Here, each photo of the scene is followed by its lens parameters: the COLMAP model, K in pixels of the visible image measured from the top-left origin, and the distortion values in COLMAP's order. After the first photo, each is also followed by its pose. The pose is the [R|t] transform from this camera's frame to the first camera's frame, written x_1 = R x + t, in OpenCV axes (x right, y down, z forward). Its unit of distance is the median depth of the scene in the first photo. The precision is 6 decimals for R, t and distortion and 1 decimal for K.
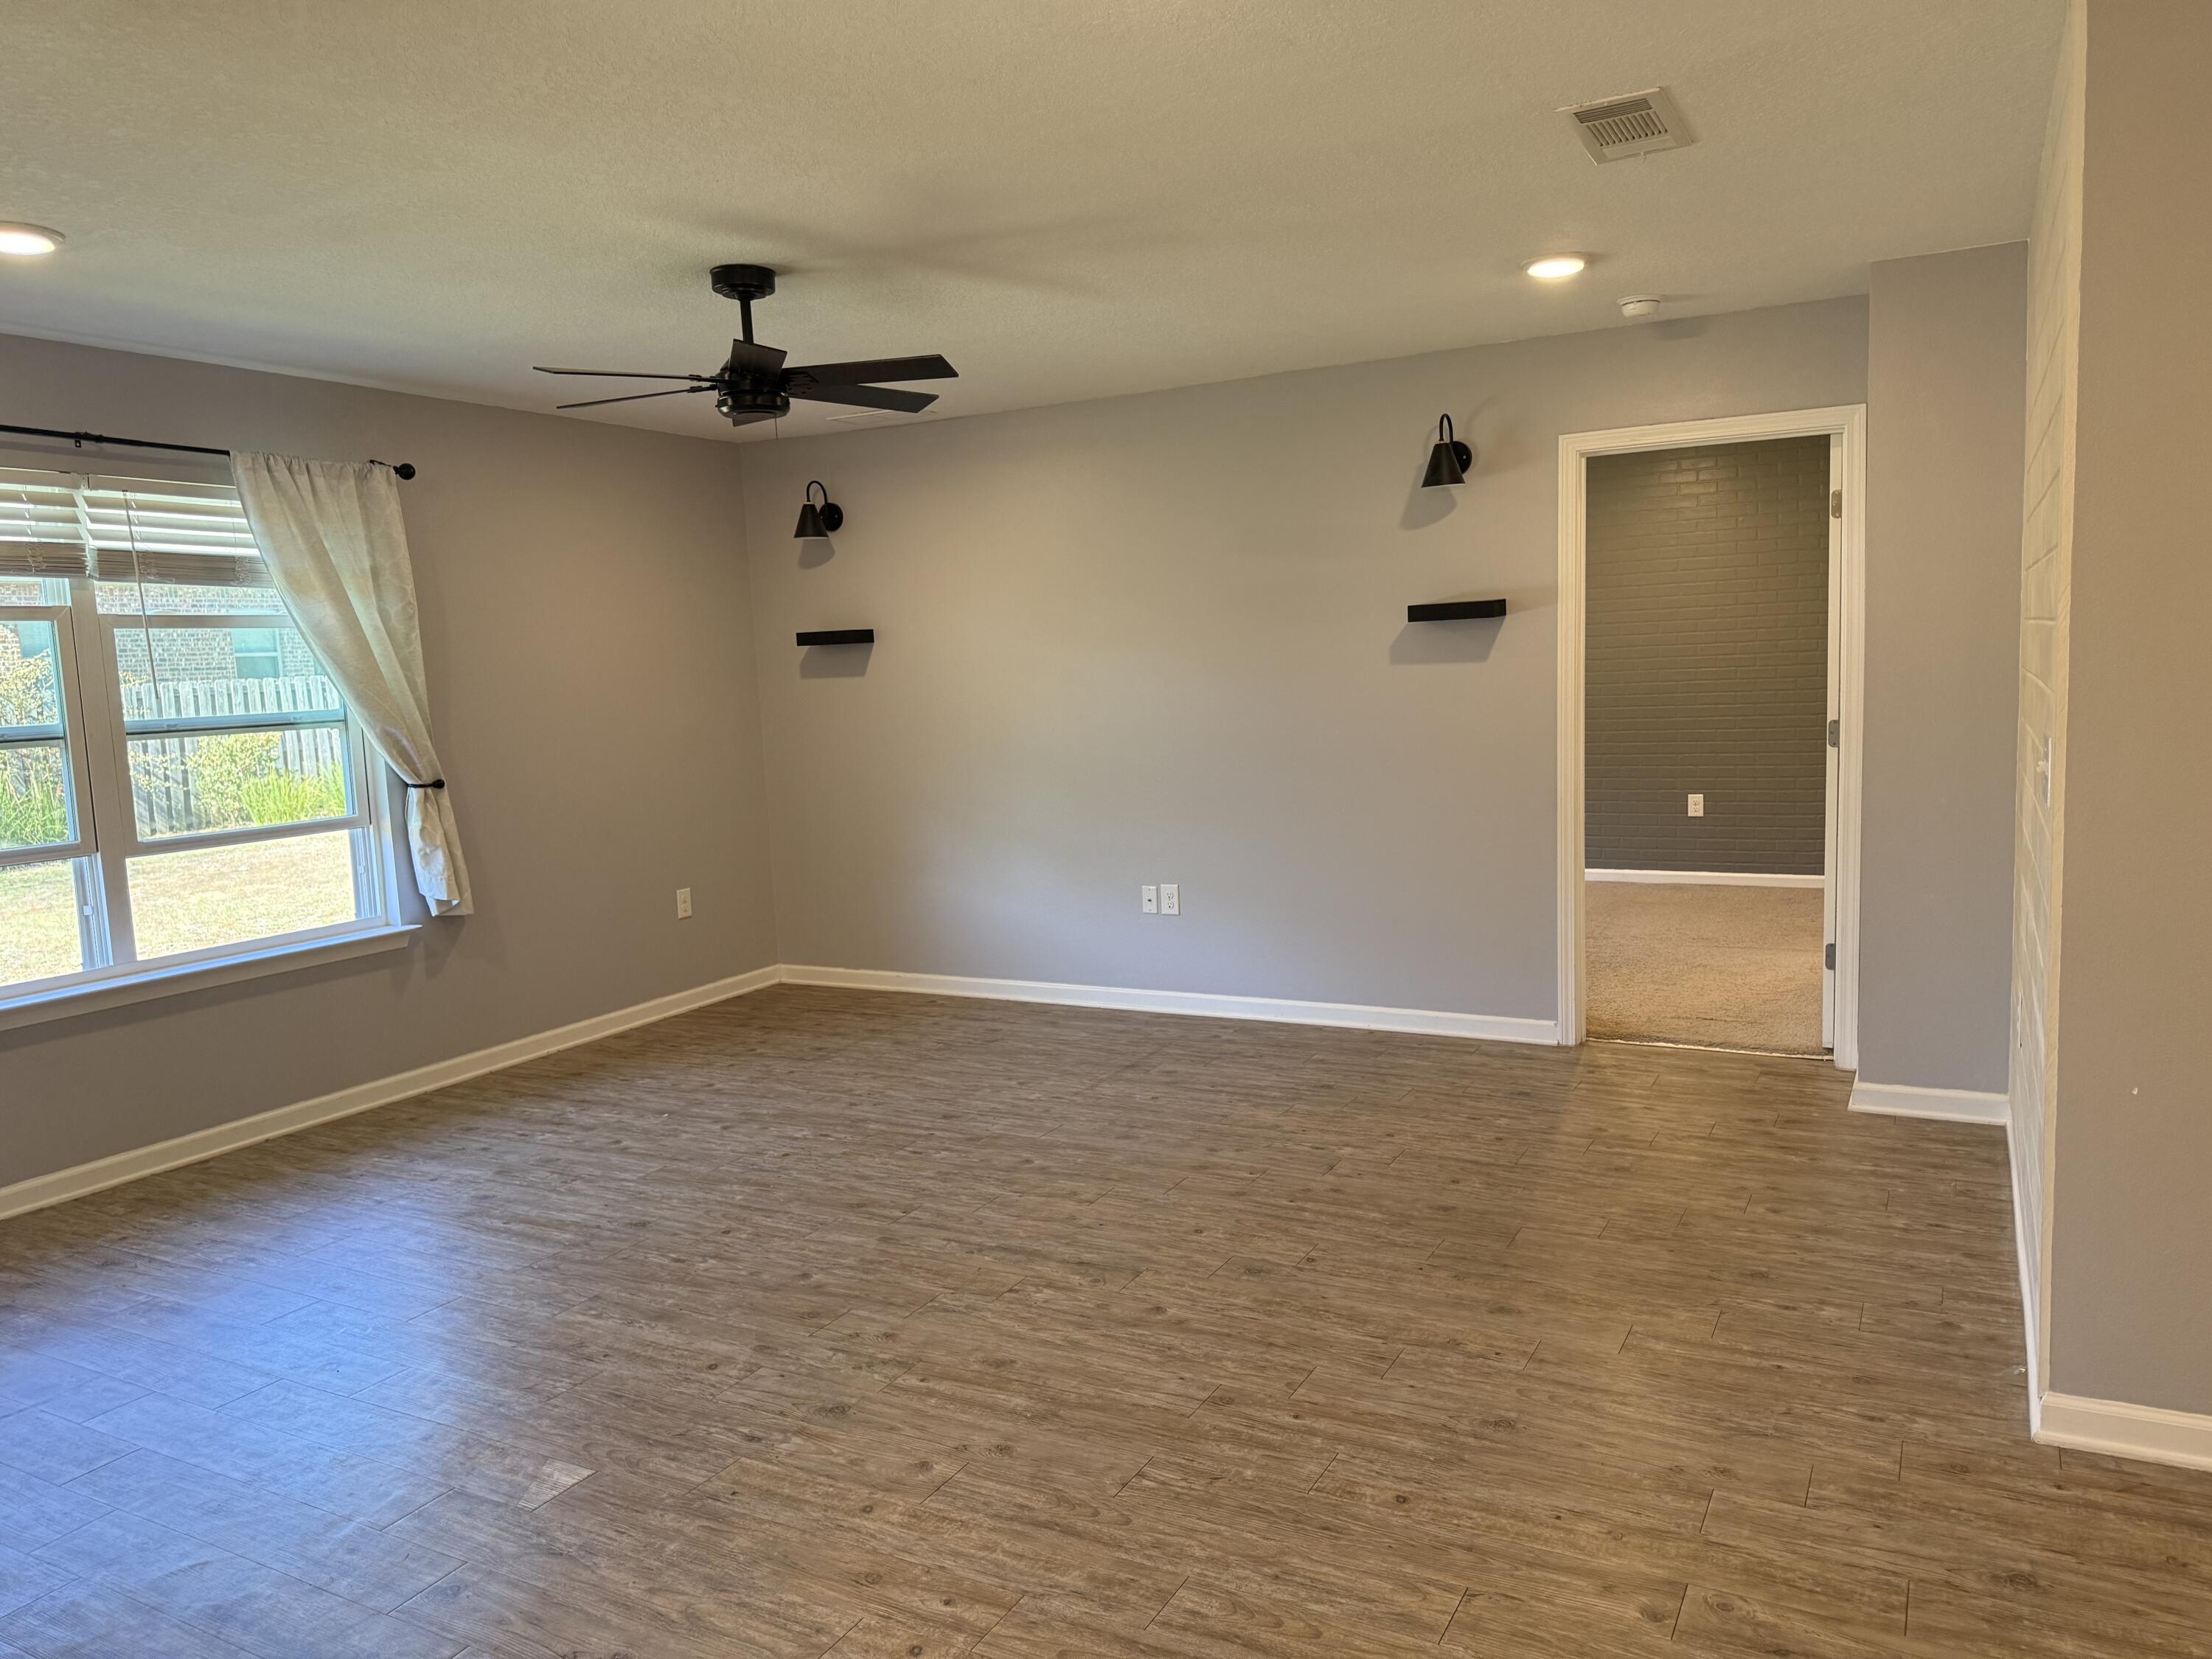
lens RADIAL K [[1546.7, 0, 1109.3], [0, 1546.7, 843.3], [0, 0, 1]] dist [0.114300, -0.110896]
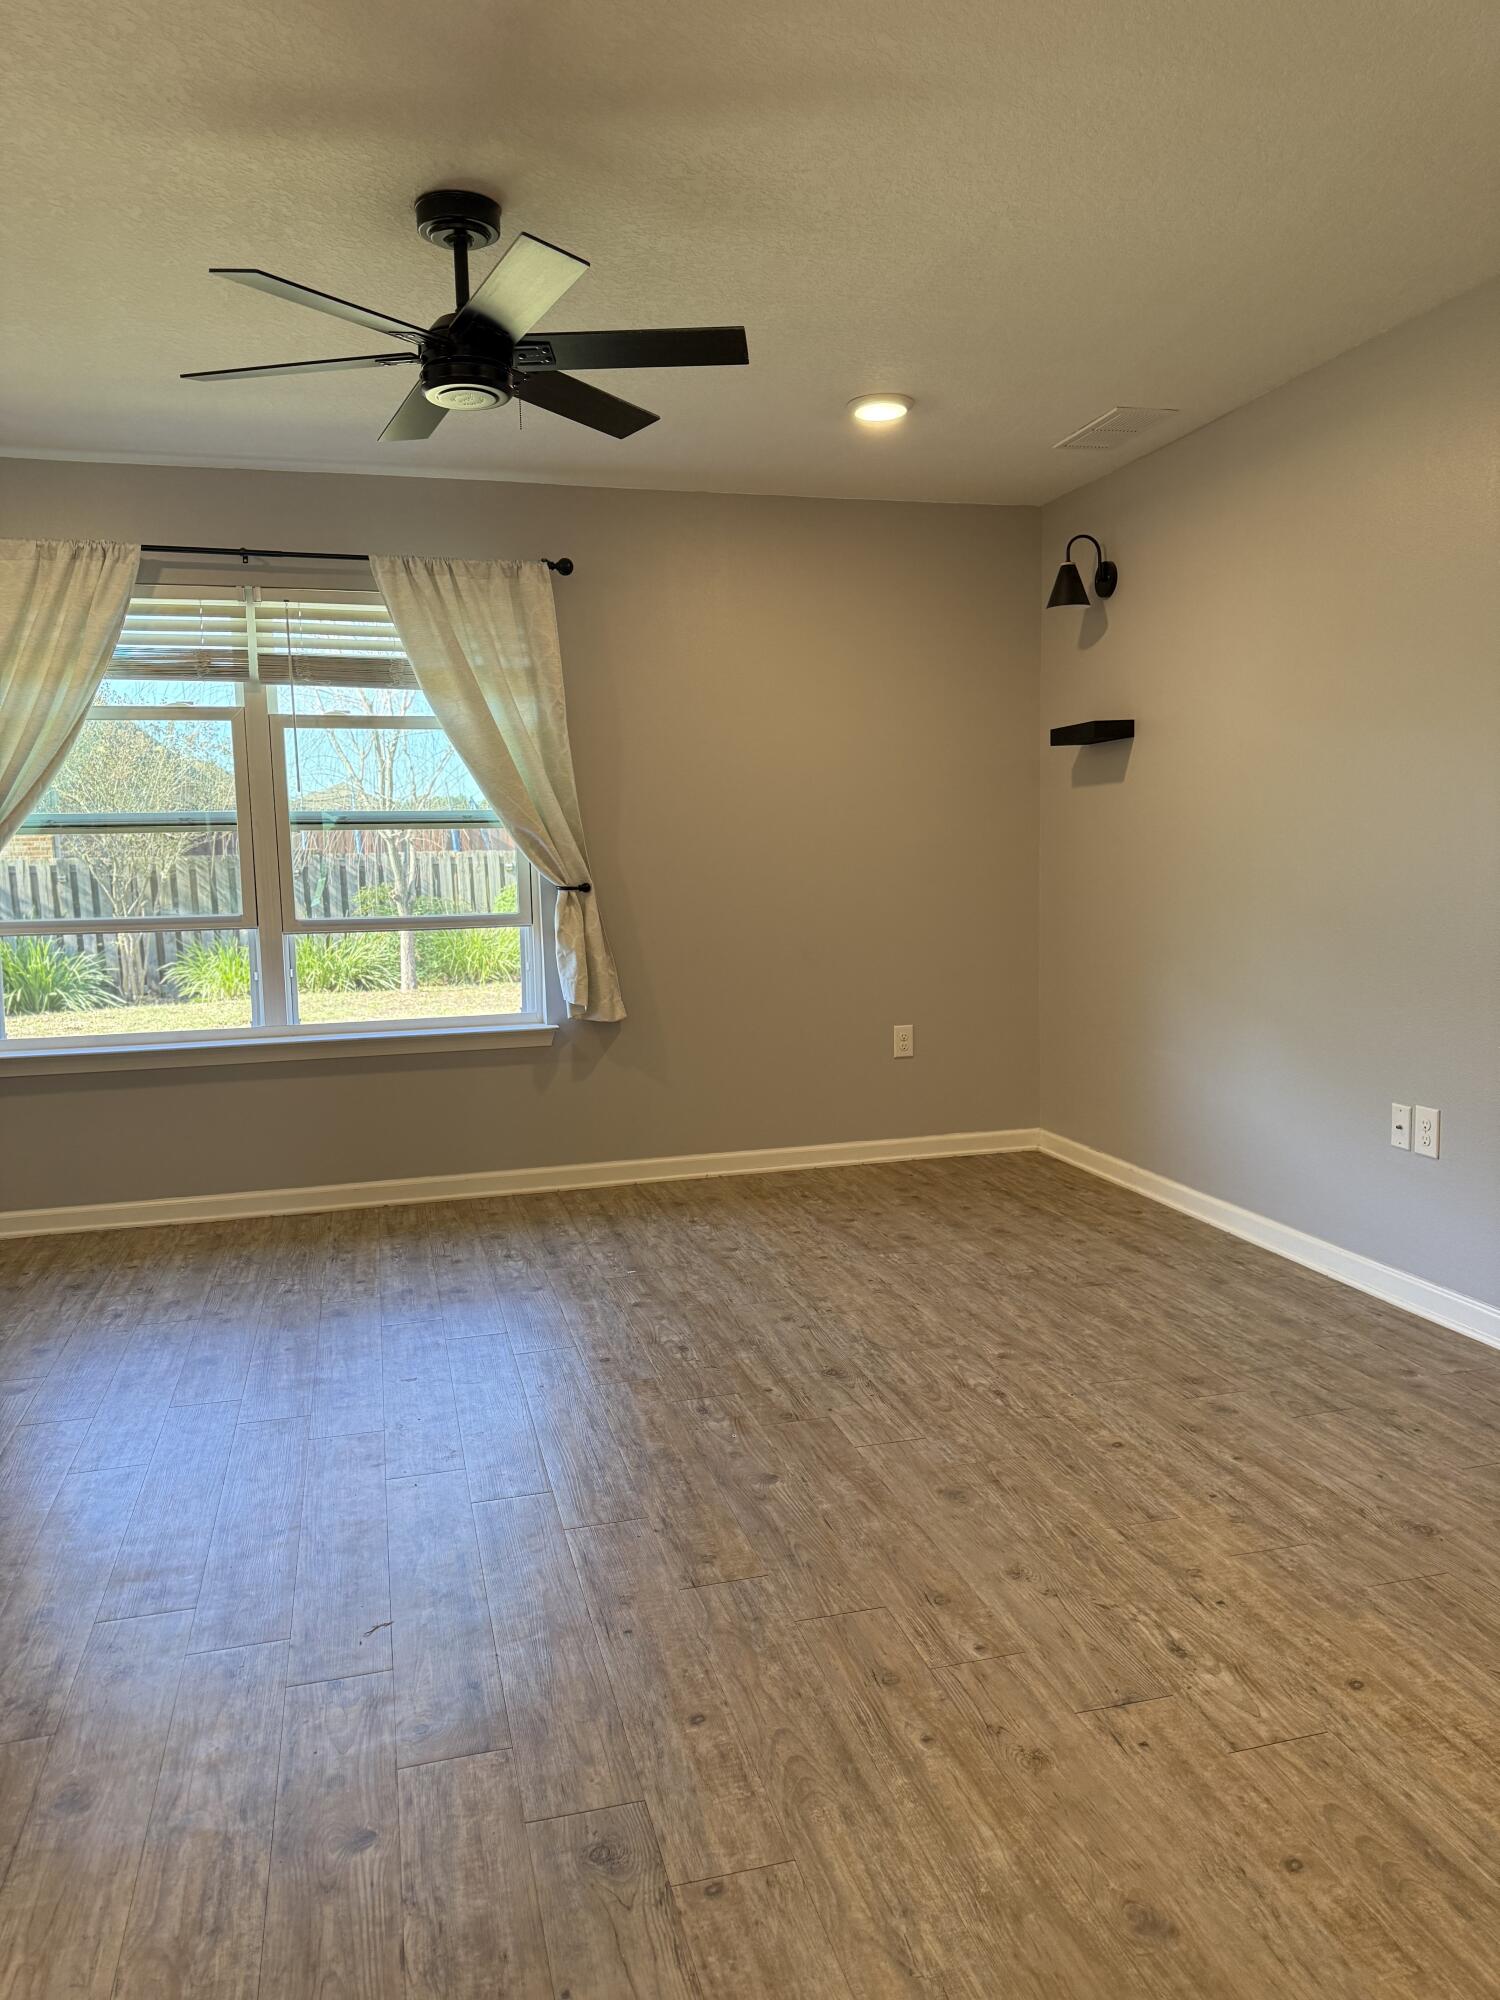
lens RADIAL K [[1395.6, 0, 746.8], [0, 1395.6, 1006.1], [0, 0, 1]] dist [0.191245, -0.358794]
pose [[0.689723, 0.107077, -0.716113, 0.317844], [-0.092067, 0.993947, 0.059946, -0.028402], [0.718197, 0.024584, 0.695406, 0.507934]]
